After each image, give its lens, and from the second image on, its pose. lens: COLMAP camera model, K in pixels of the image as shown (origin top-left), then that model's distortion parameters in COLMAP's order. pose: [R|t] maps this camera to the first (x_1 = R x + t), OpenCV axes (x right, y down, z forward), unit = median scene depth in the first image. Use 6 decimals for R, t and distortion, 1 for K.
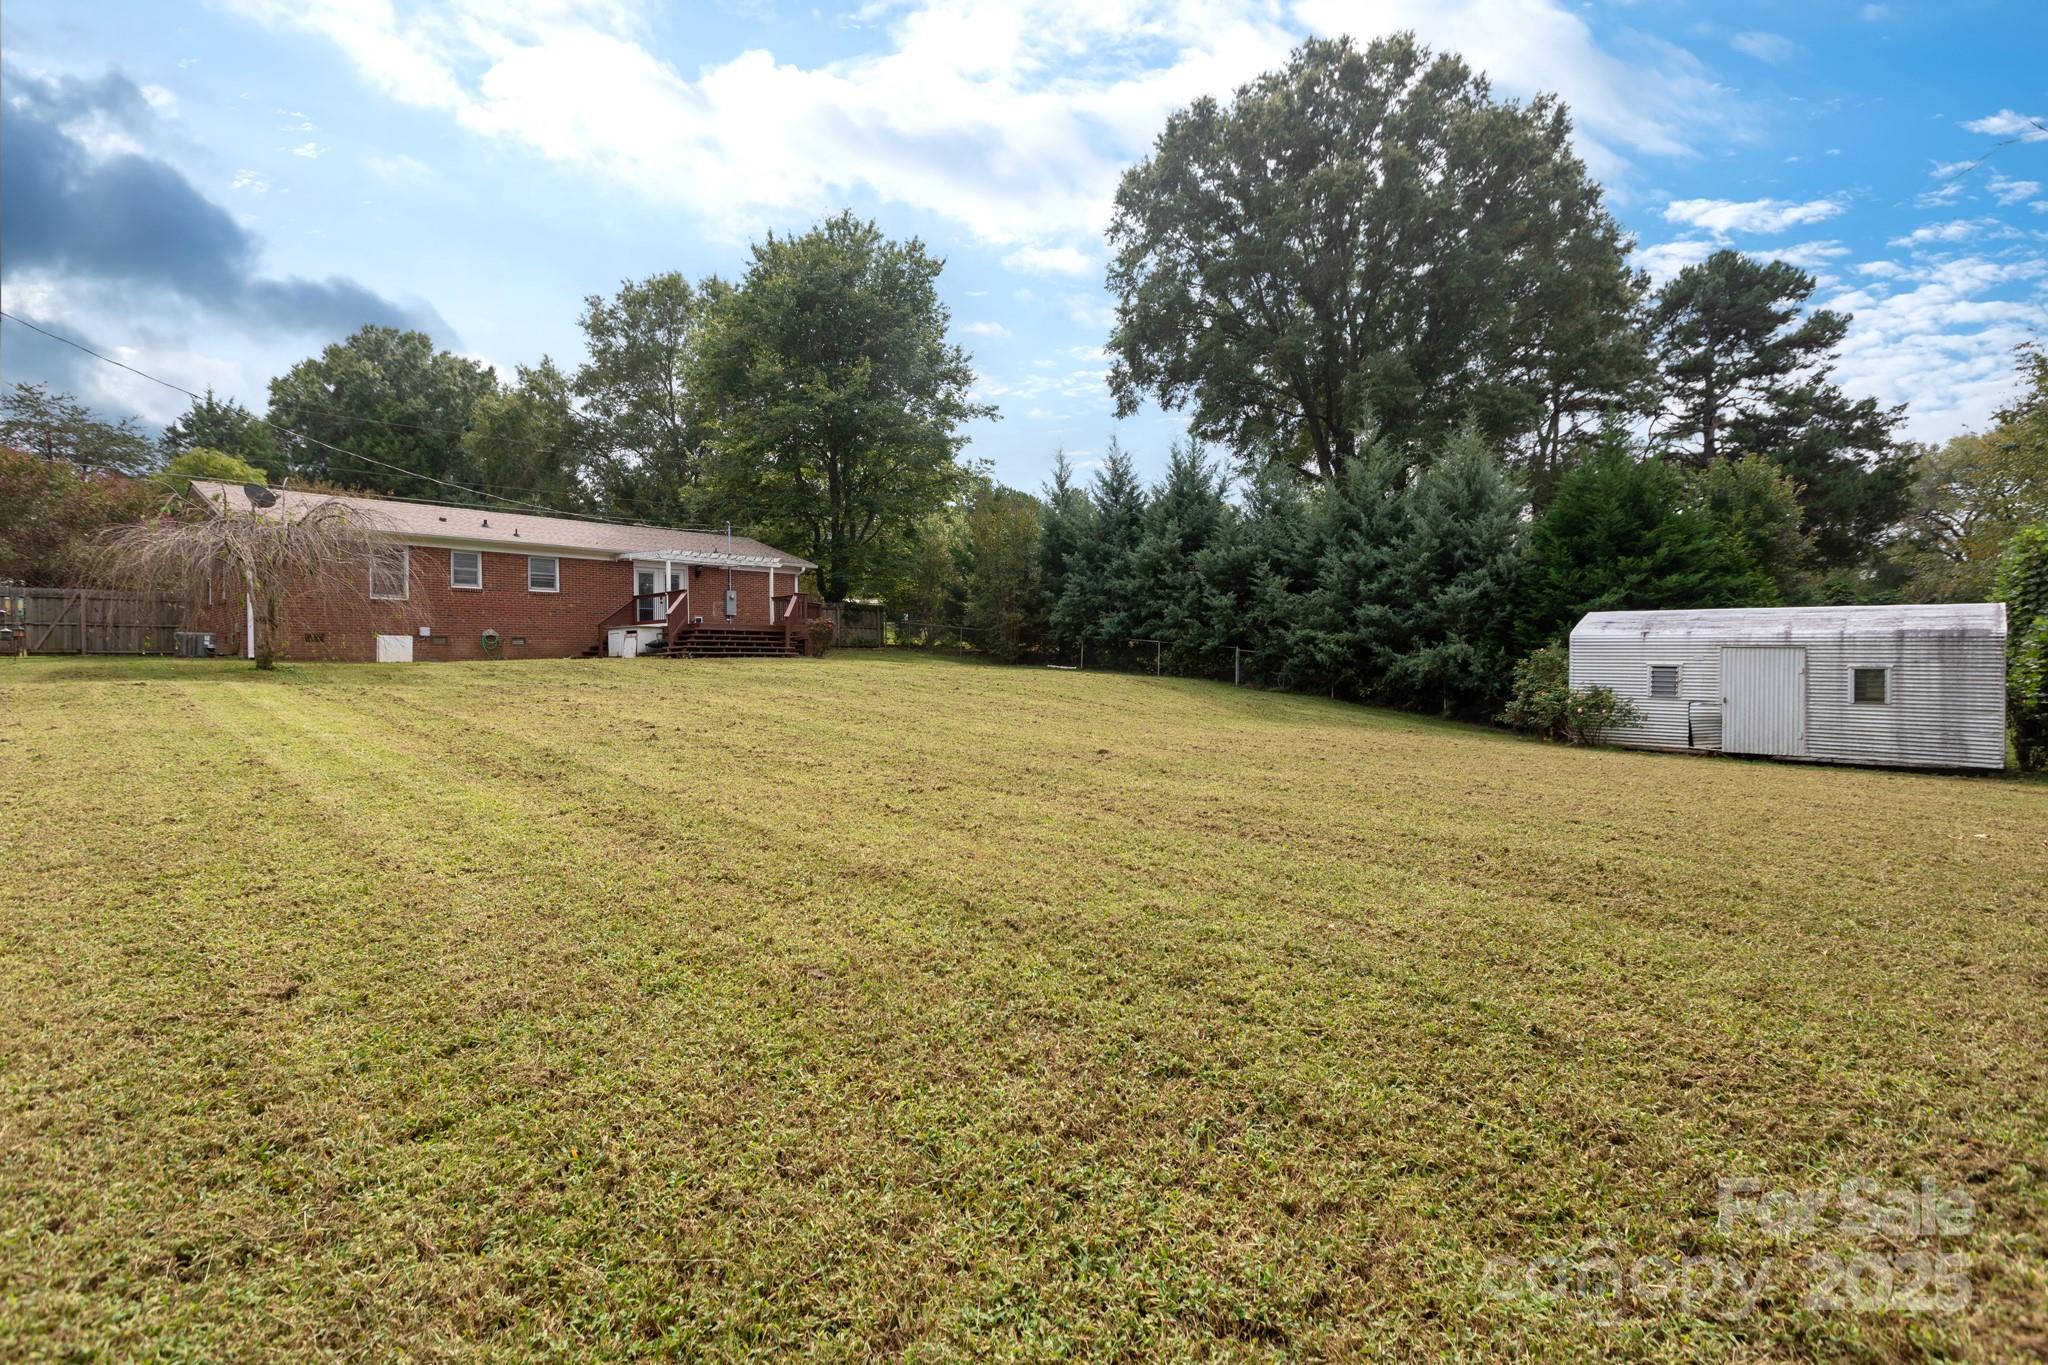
lens RADIAL K [[929.8, 0, 1018.4], [0, 929.8, 675.8], [0, 0, 1]] dist [-0.001913, -0.000542]
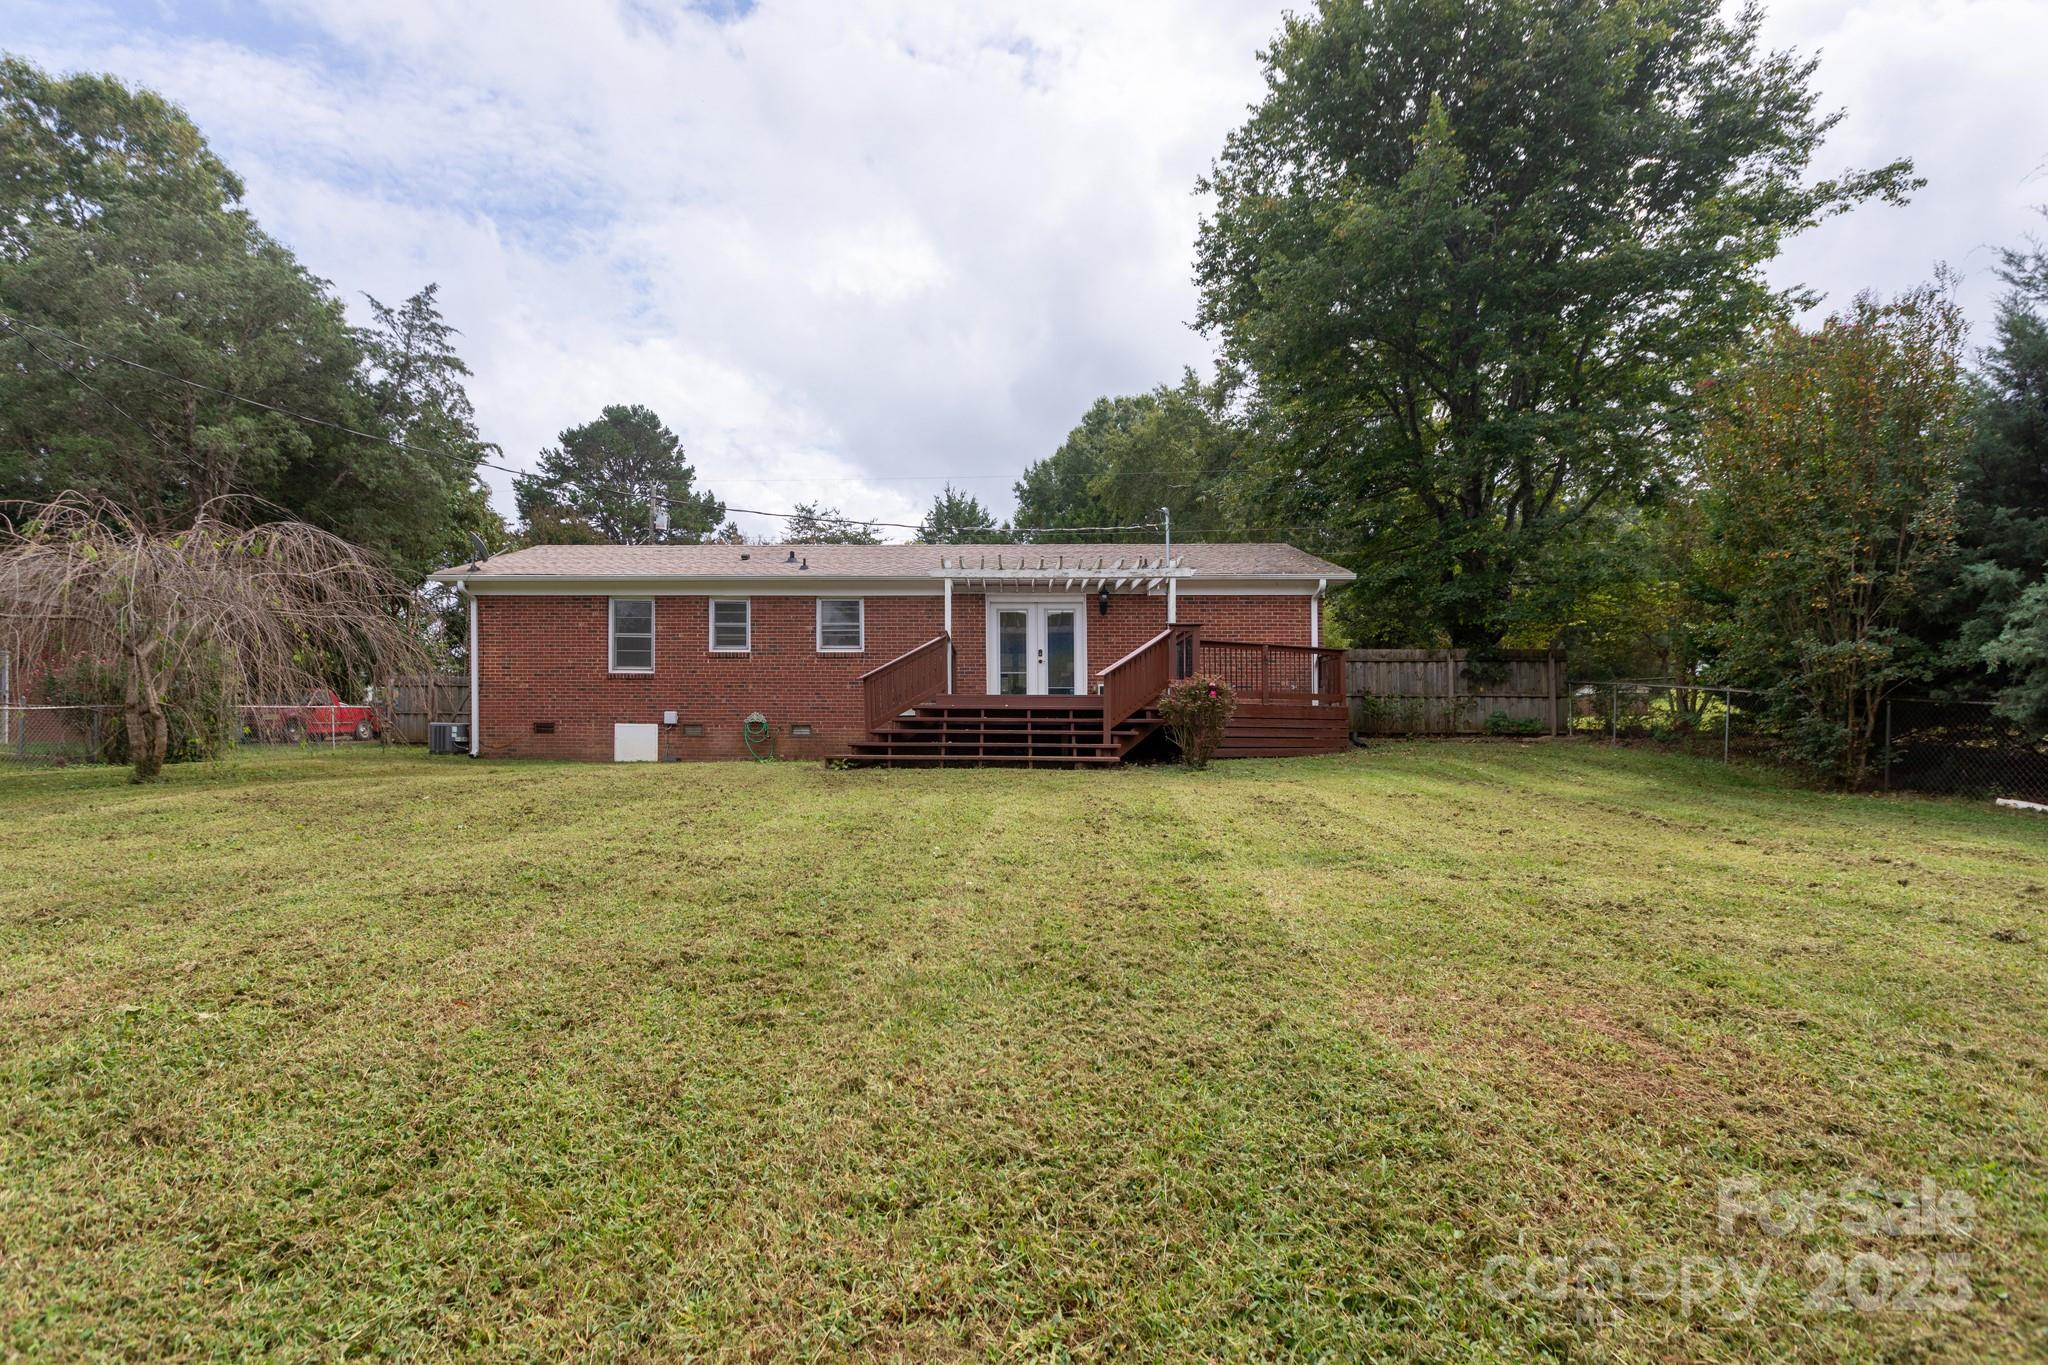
lens RADIAL K [[974.2, 0, 1023.9], [0, 974.2, 724.0], [0, 0, 1]] dist [0.000970, 0.000252]
pose [[0.657339, 0.000953, -0.753595, 0.073508], [-0.019629, 0.999682, -0.015857, -0.032611], [0.753340, 0.025216, 0.657148, 0.645391]]
